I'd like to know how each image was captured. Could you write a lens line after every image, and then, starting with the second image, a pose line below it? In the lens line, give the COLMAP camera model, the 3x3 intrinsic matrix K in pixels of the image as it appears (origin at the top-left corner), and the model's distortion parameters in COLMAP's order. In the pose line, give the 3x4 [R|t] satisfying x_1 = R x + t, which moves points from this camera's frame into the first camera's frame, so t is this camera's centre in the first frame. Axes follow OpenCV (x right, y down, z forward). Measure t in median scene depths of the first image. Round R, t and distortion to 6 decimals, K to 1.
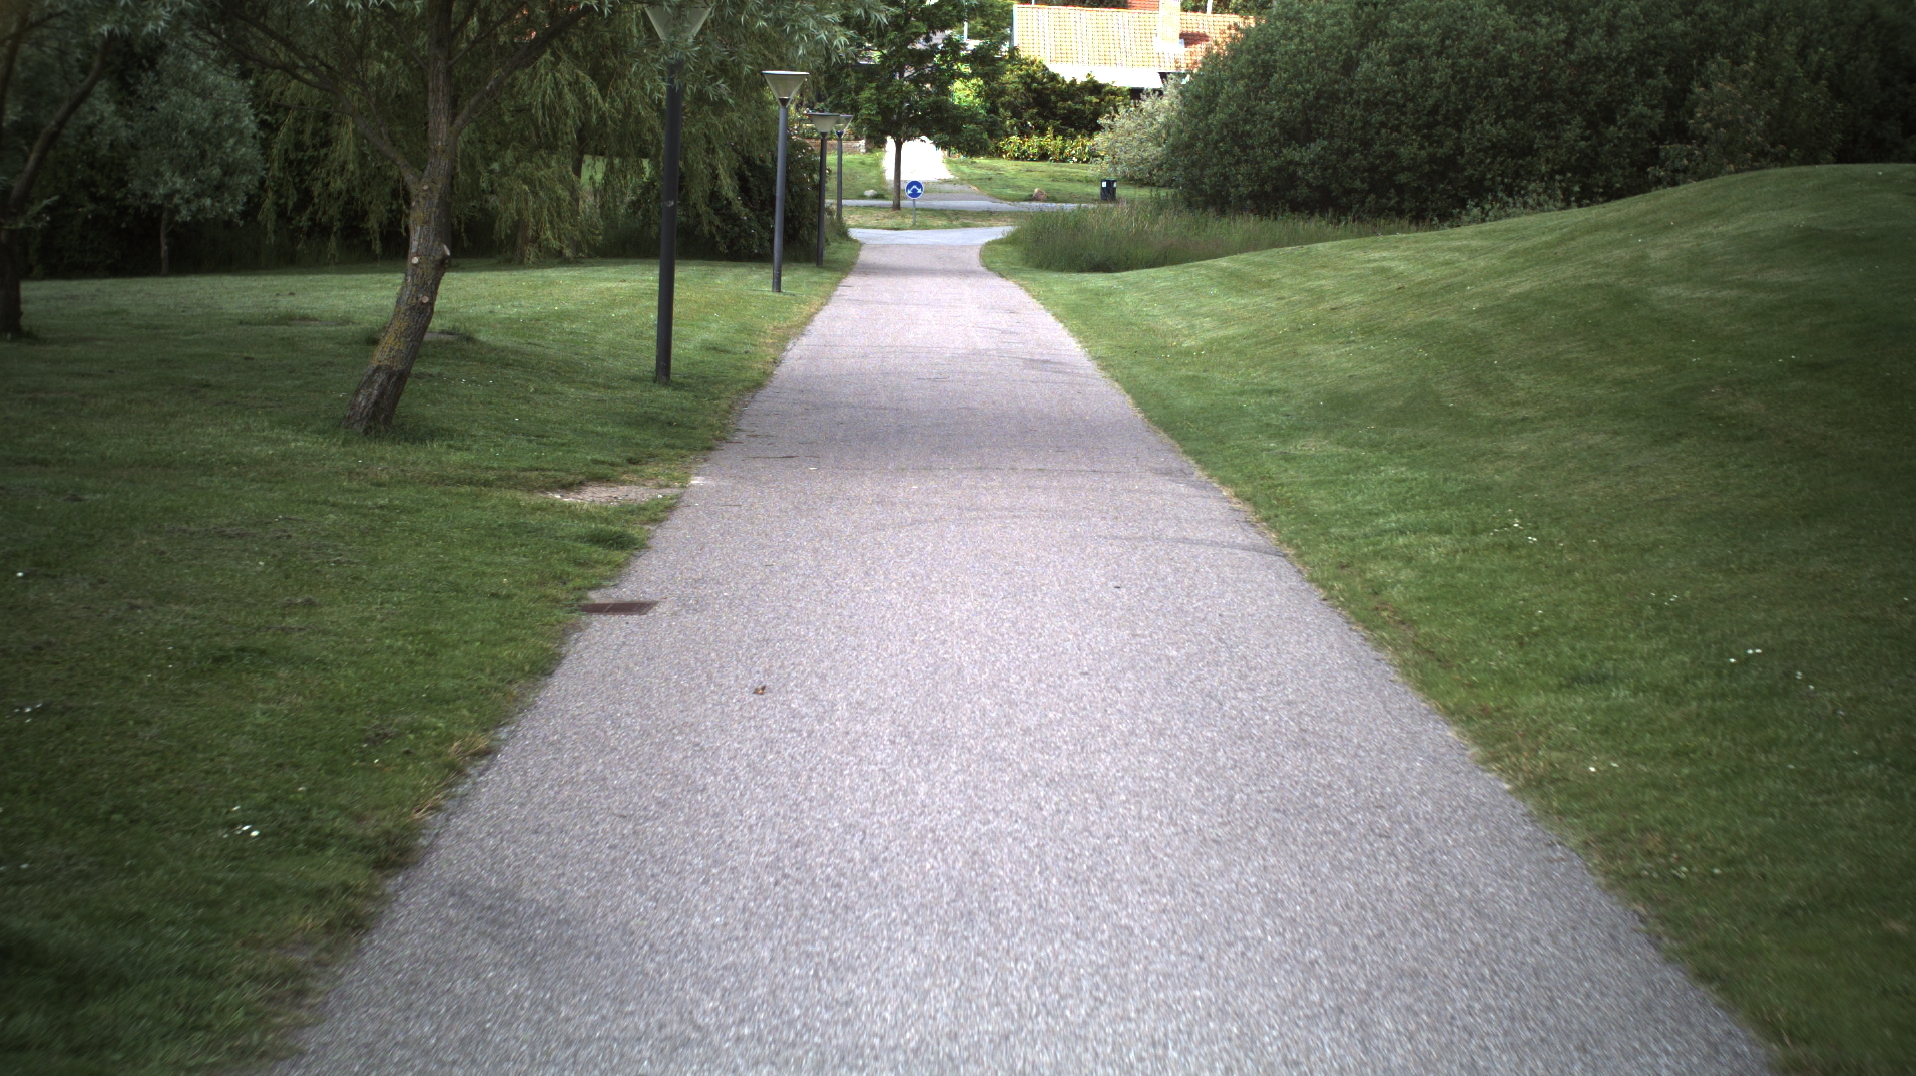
lens RADIAL K [[3462.7, 0, 958.0], [0, 3462.7, 538.0], [0, 0, 1]] dist [-0.323274, 0.586504]
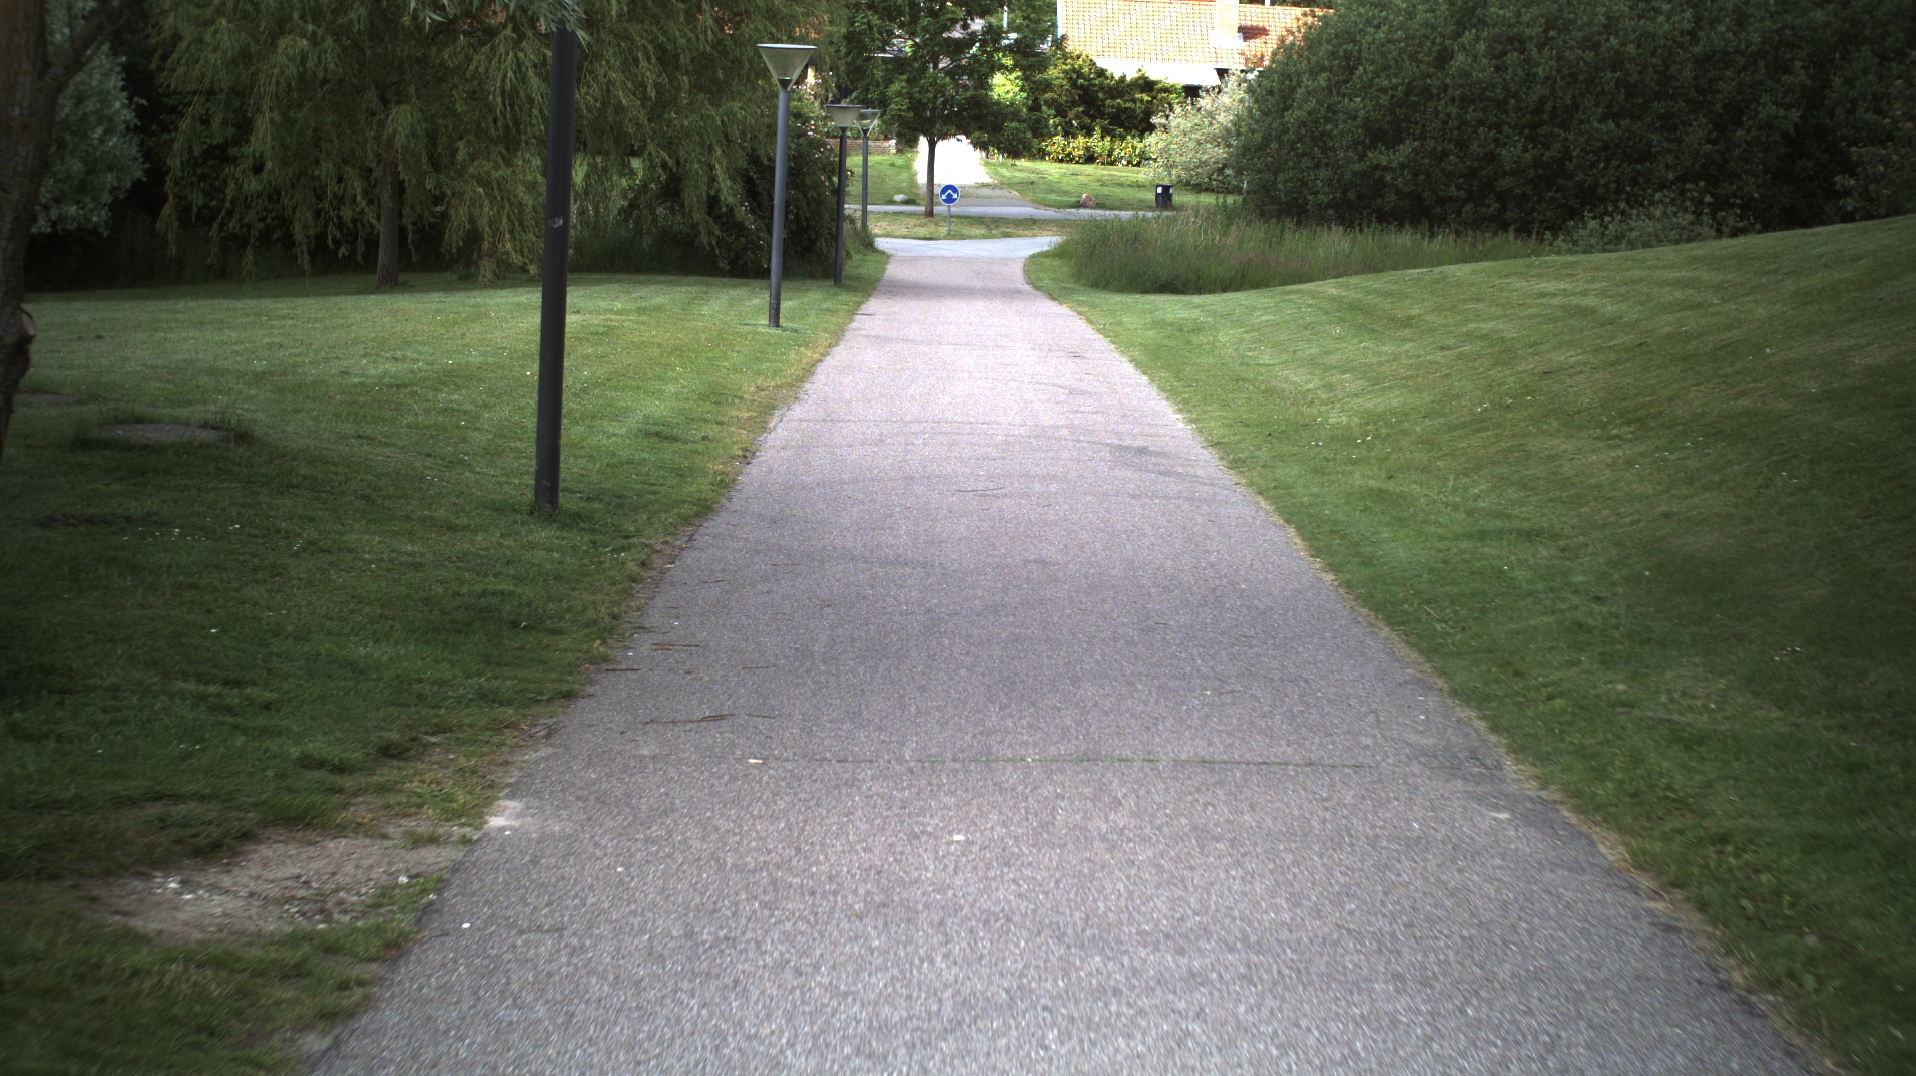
lens RADIAL K [[3462.7, 0, 958.0], [0, 3462.7, 538.0], [0, 0, 1]] dist [-0.323274, 0.586504]
pose [[0.999937, 0.006650, -0.009042, -0.002280], [-0.006659, 0.999977, -0.000938, -0.014804], [0.009036, 0.000999, 0.999959, 0.140922]]
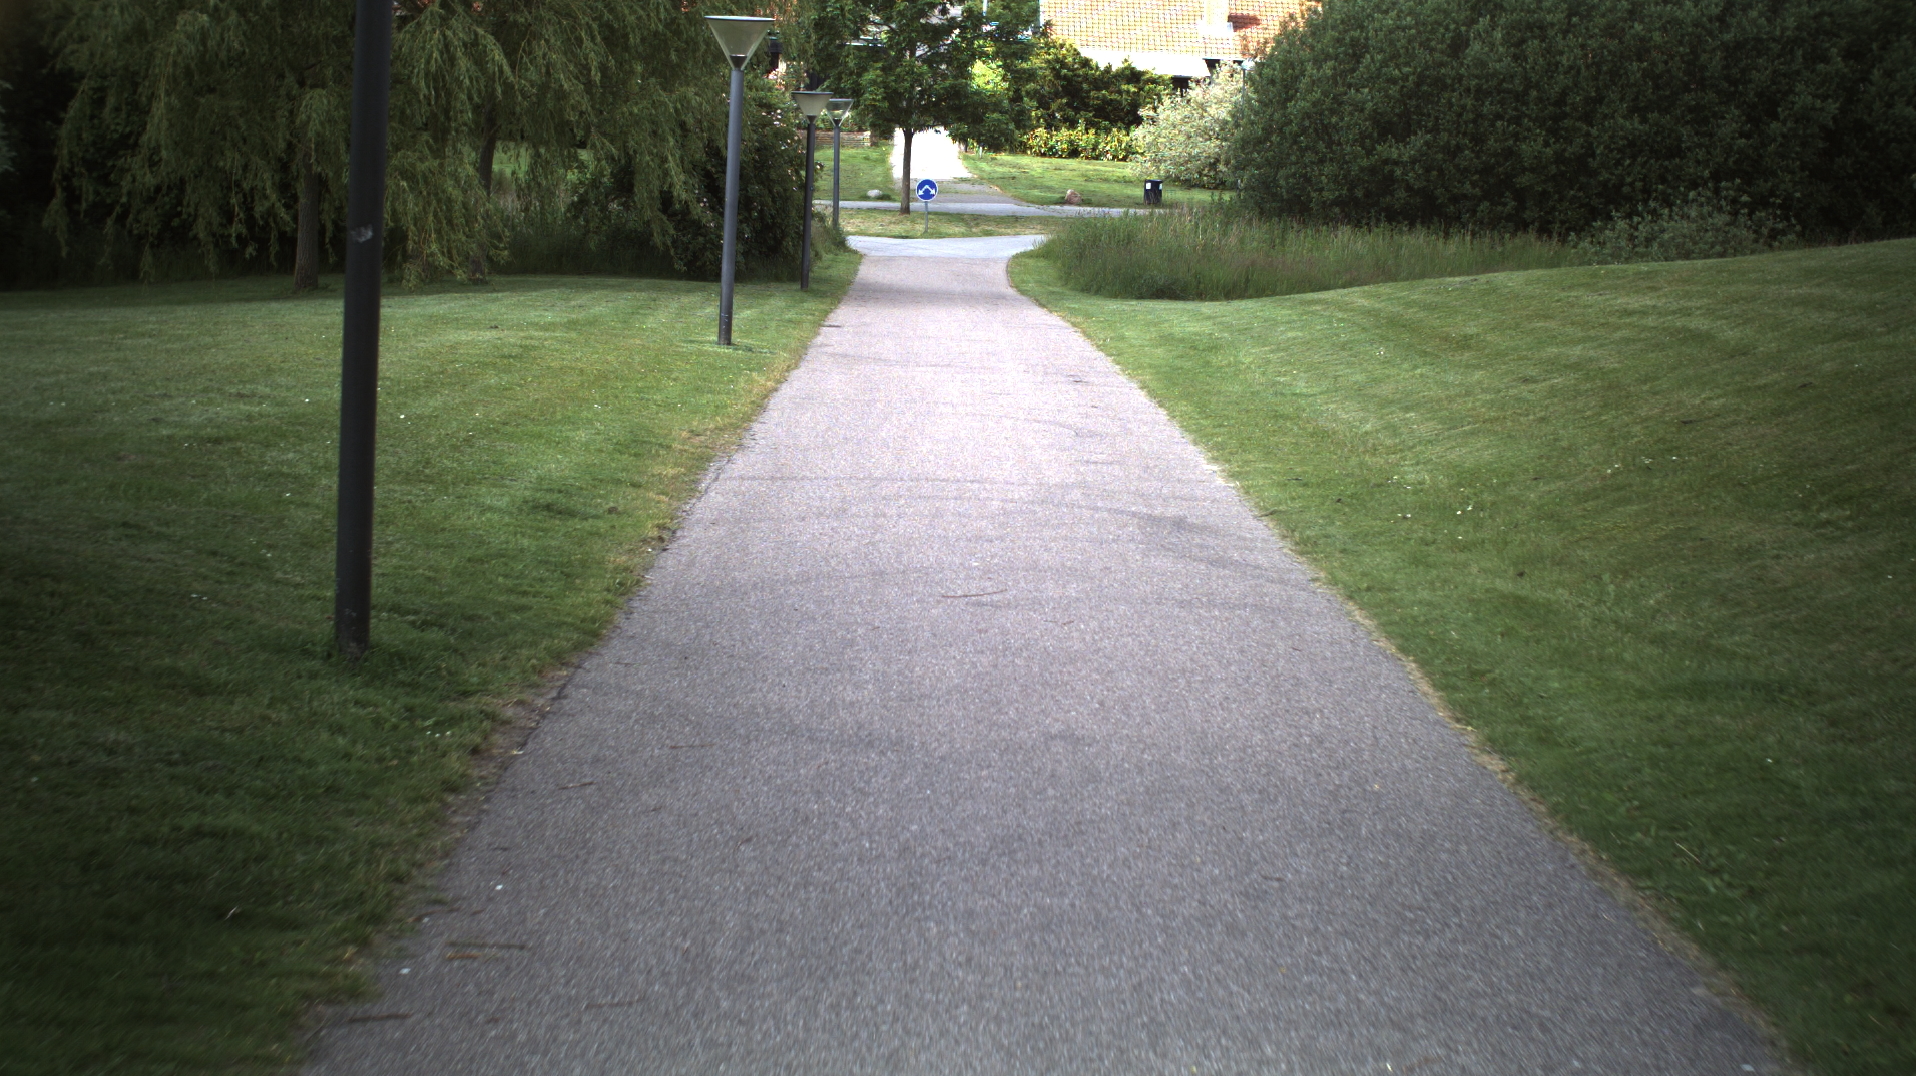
lens RADIAL K [[3462.7, 0, 958.0], [0, 3462.7, 538.0], [0, 0, 1]] dist [-0.323274, 0.586504]
pose [[0.999953, 0.009532, -0.001720, -0.003637], [-0.009531, 0.999954, 0.000531, -0.022153], [0.001725, -0.000515, 0.999998, 0.211563]]
